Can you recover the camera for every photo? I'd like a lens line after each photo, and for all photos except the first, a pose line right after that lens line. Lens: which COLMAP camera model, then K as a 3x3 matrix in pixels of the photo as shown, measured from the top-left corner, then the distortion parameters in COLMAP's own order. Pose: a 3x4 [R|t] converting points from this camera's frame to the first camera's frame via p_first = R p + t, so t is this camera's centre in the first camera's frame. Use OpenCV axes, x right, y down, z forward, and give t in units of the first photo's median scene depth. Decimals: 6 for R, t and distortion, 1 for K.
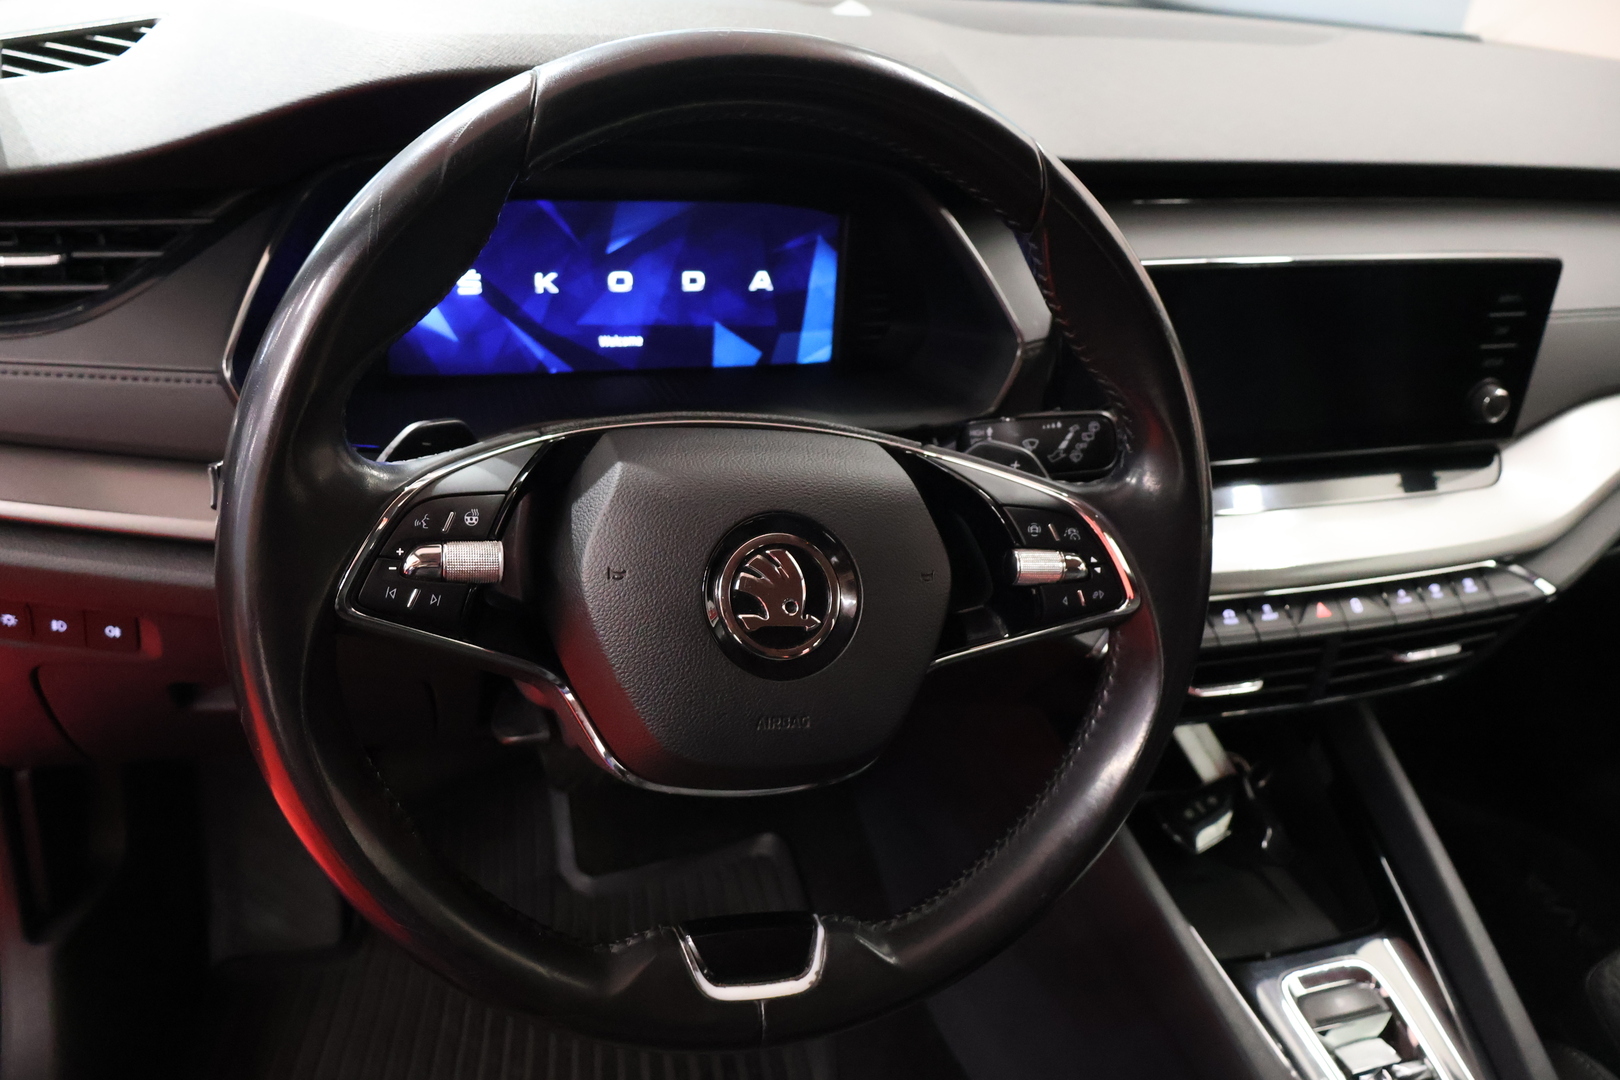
lens RADIAL K [[1328.7, 0, 810.0], [0, 1328.7, 540.0], [0, 0, 1]] dist [-0.003994, -0.002268]
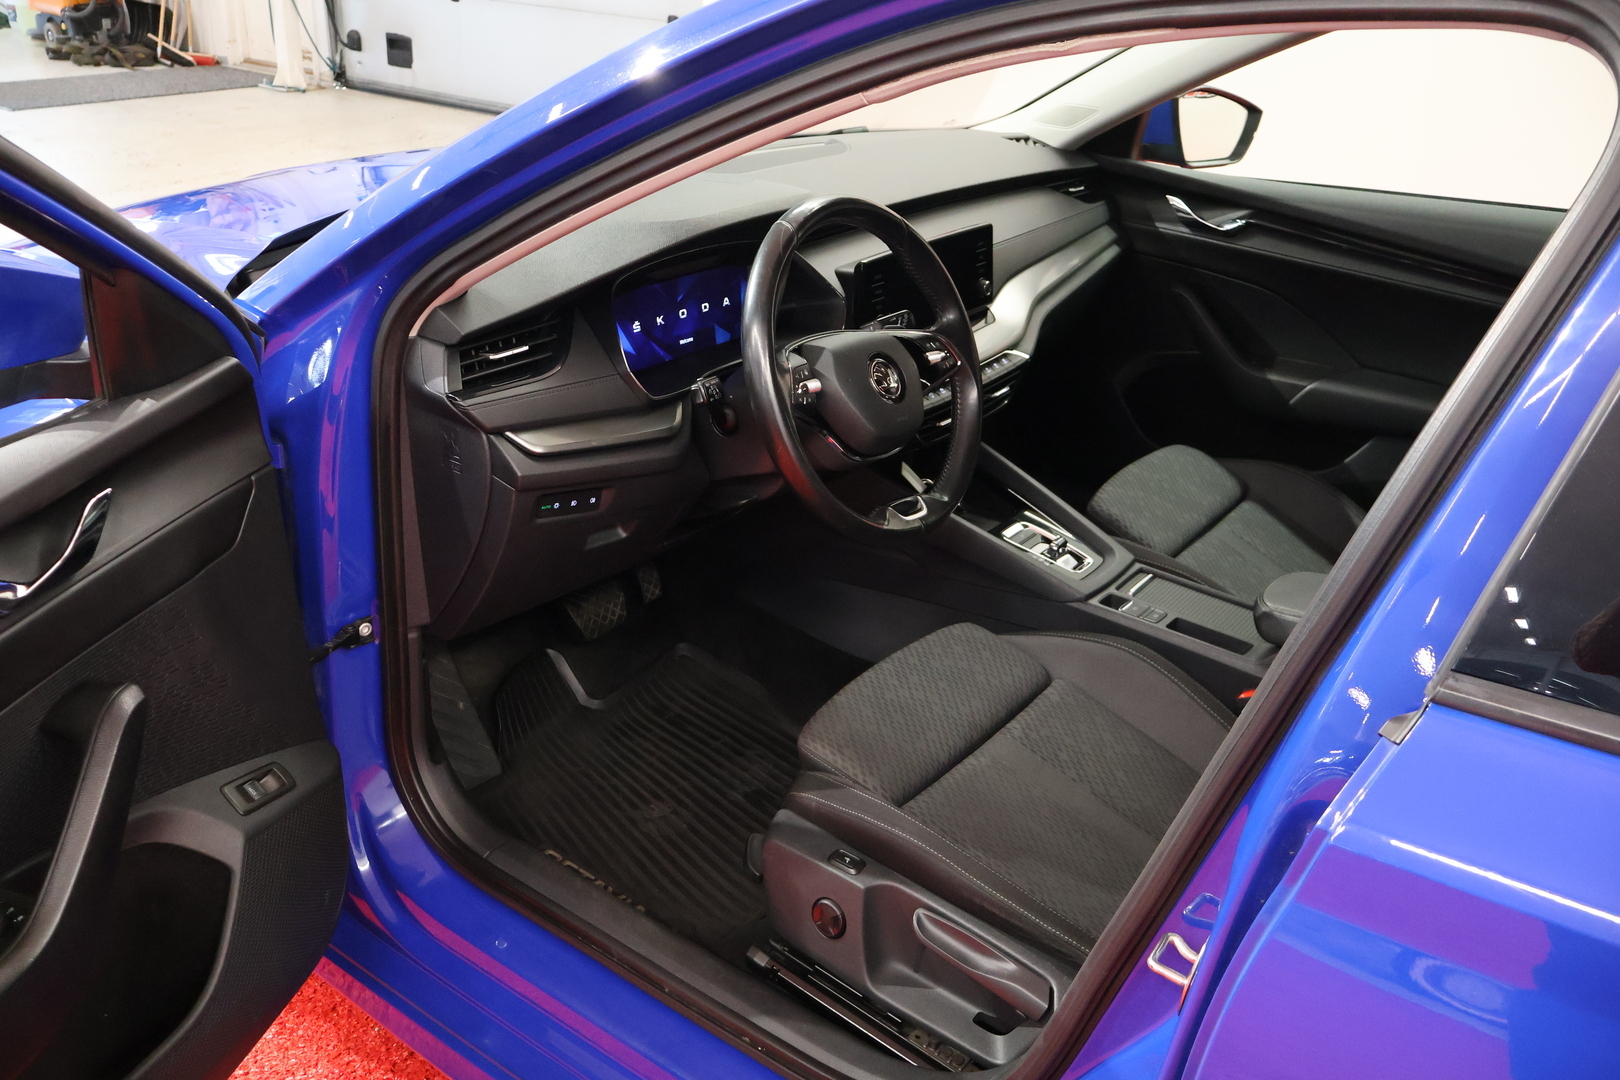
lens RADIAL K [[1328.7, 0, 810.0], [0, 1328.7, 540.0], [0, 0, 1]] dist [-0.003994, -0.002268]
pose [[0.819586, -0.306893, 0.483835, -1.331991], [0.331248, 0.942821, 0.036911, 0.171125], [-0.467498, 0.130018, 0.874380, -1.128073]]
